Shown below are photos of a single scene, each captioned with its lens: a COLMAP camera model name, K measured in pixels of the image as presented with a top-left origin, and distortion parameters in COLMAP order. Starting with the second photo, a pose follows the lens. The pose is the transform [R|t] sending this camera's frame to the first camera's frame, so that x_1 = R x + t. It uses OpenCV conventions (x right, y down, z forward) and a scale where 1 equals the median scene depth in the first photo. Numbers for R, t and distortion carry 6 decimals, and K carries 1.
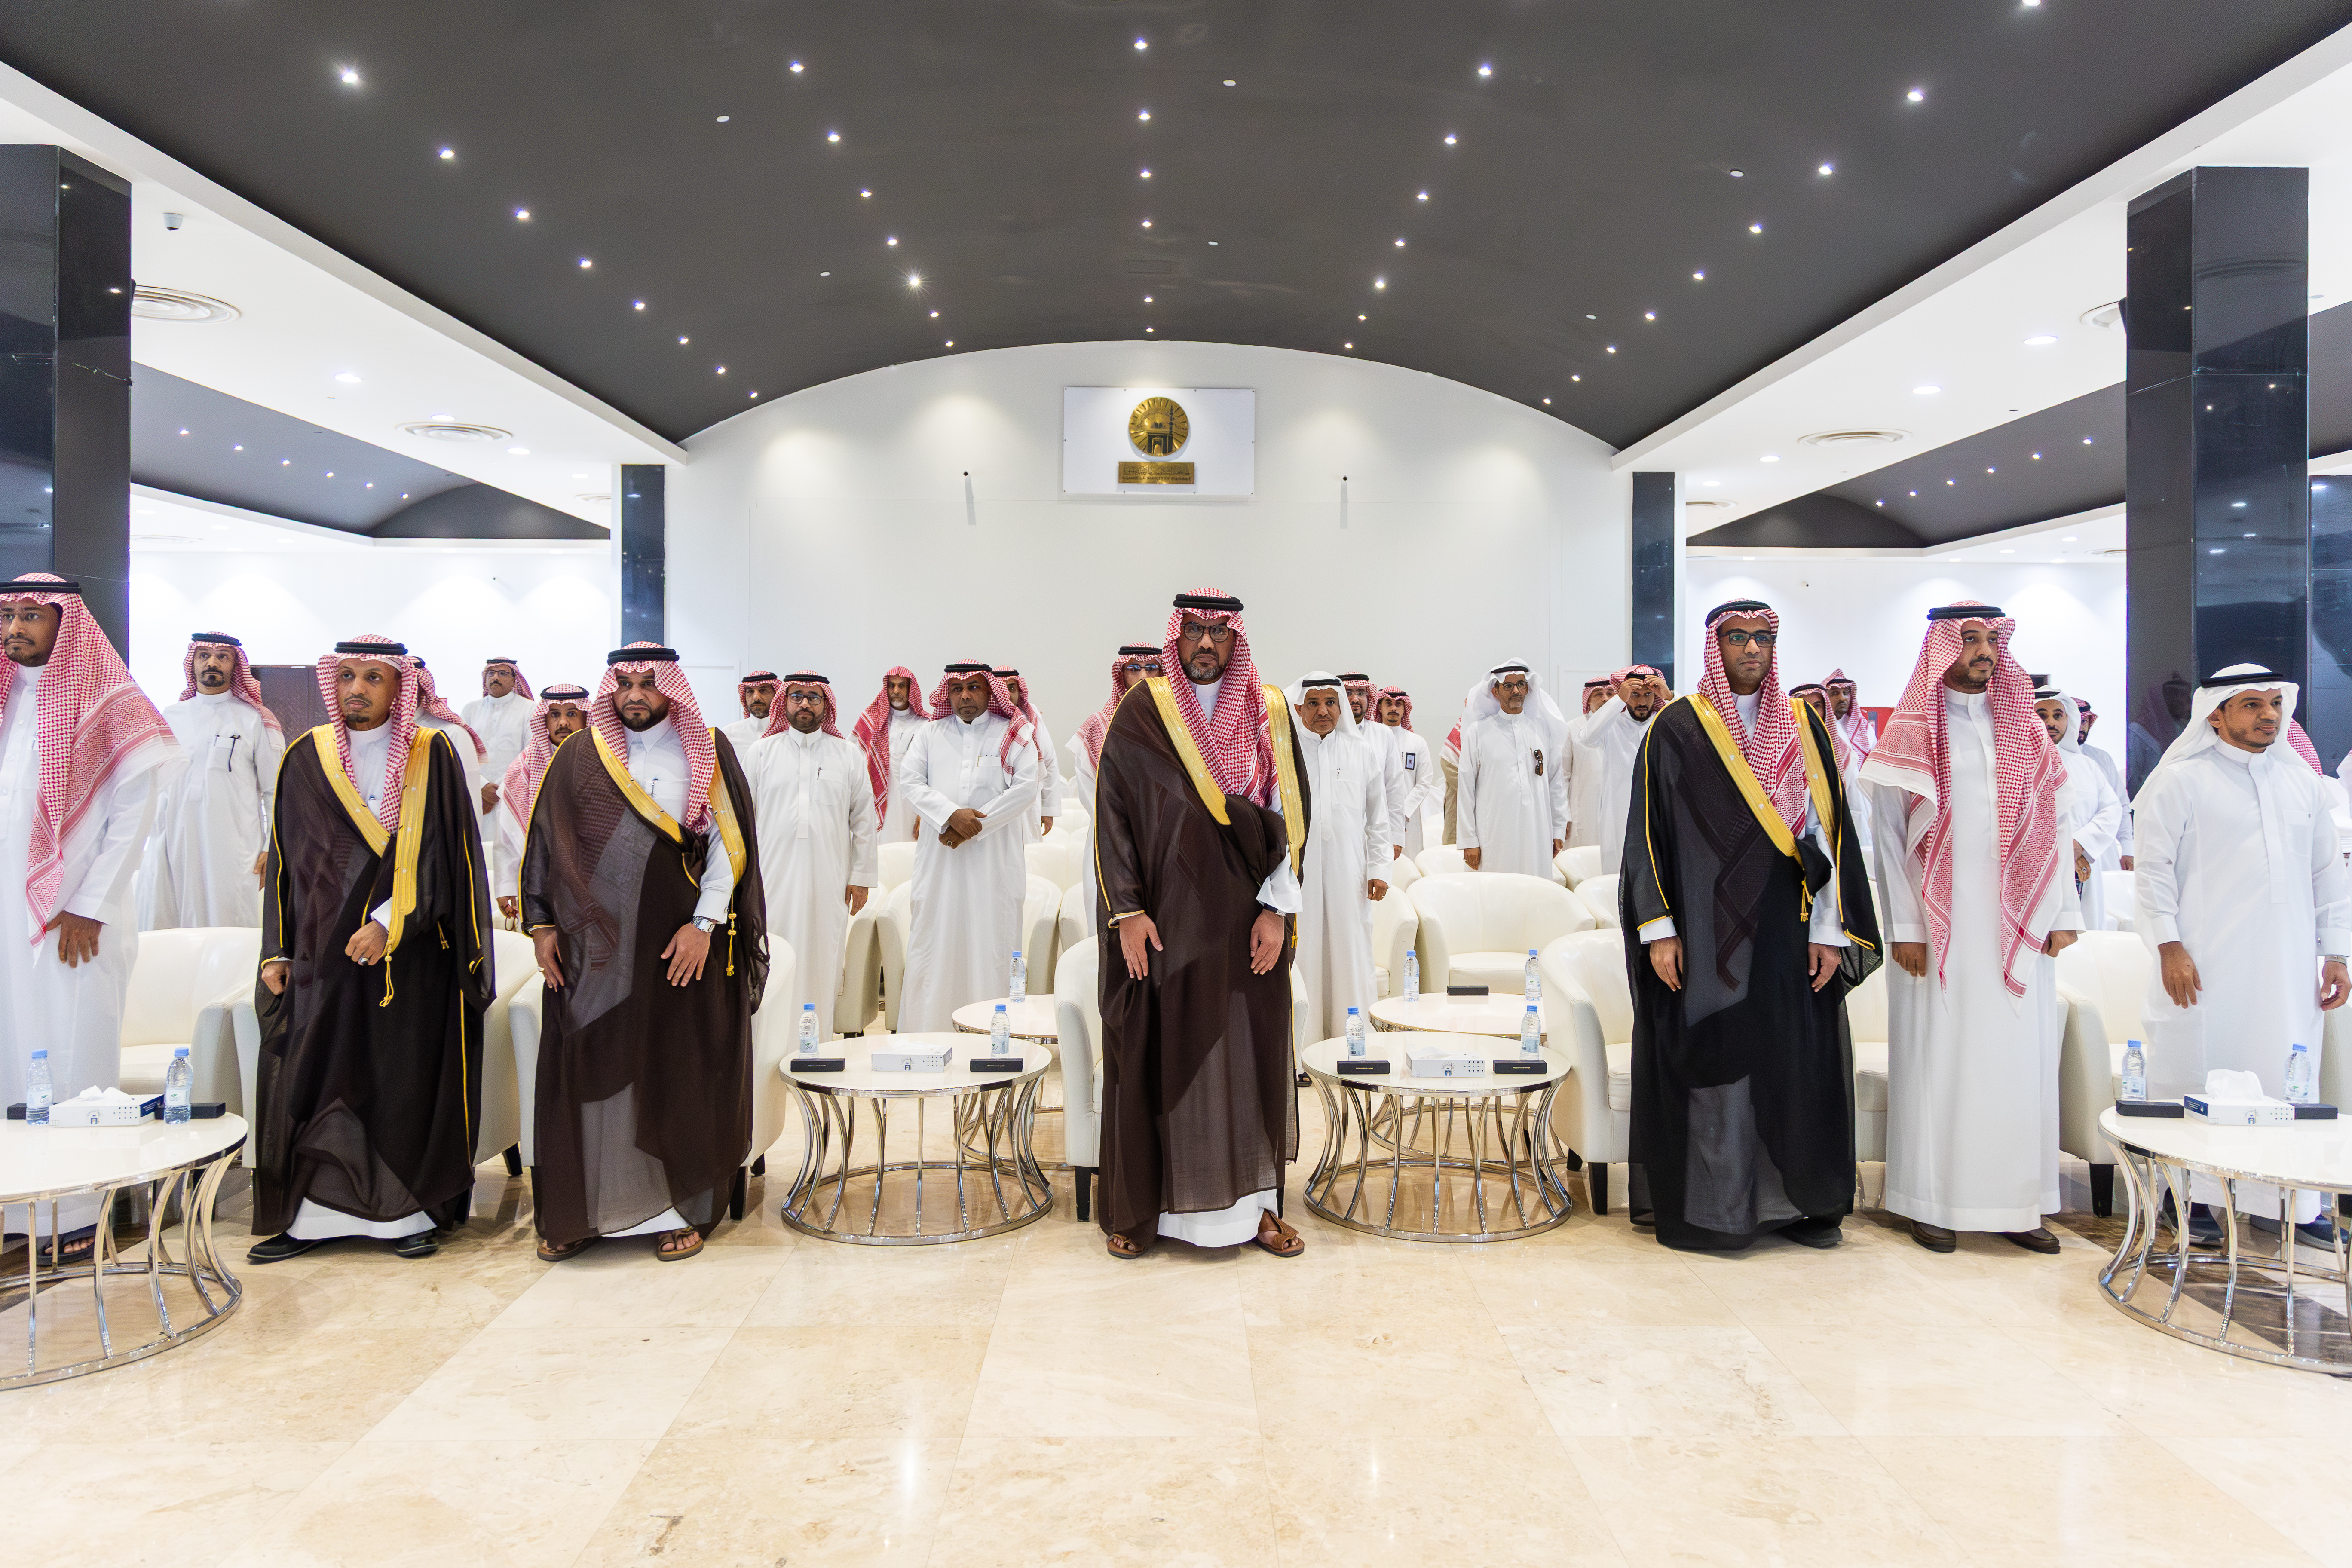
lens RADIAL K [[1661.9, 0, 1175.1], [0, 1661.9, 754.0], [0, 0, 1]] dist [0.024155, -0.009021]
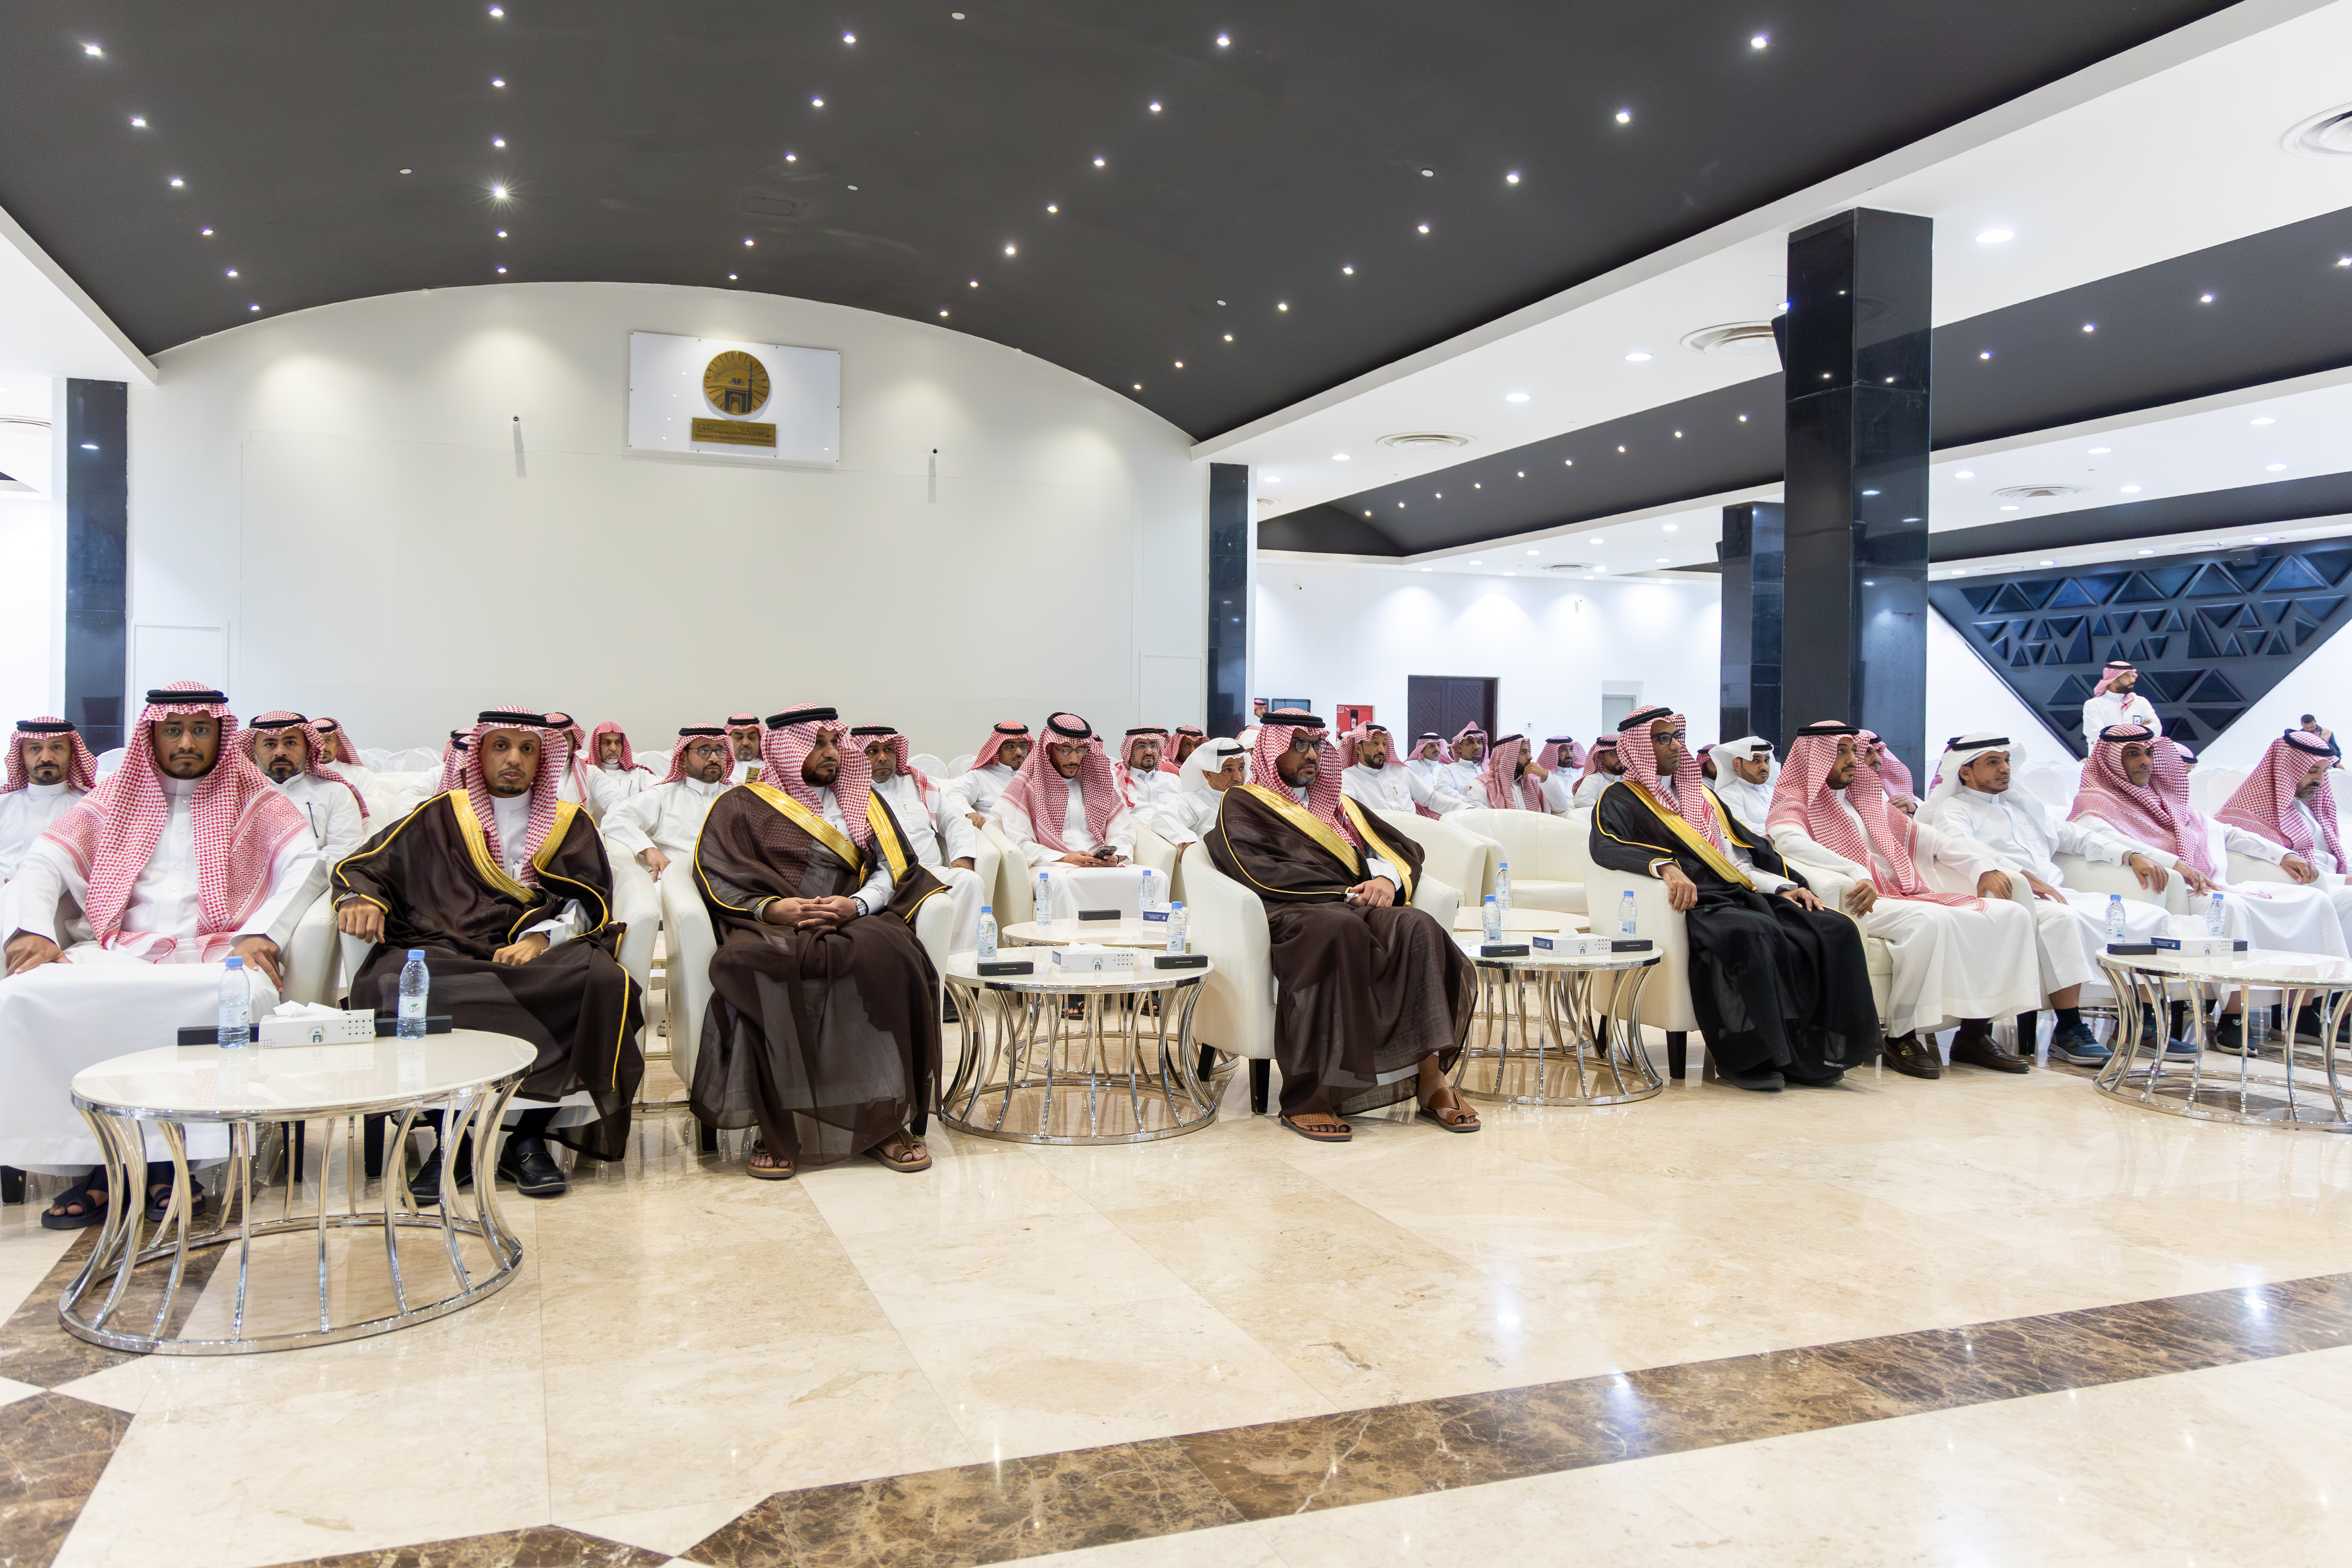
lens RADIAL K [[1711.2, 0, 1176.0], [0, 1711.2, 784.0], [0, 0, 1]] dist [0.020781, -0.002143]
pose [[0.942362, -0.003822, 0.334574, -0.105041], [-0.000477, 0.999918, 0.012767, 0.016103], [-0.334596, -0.012190, 0.942283, 0.010863]]
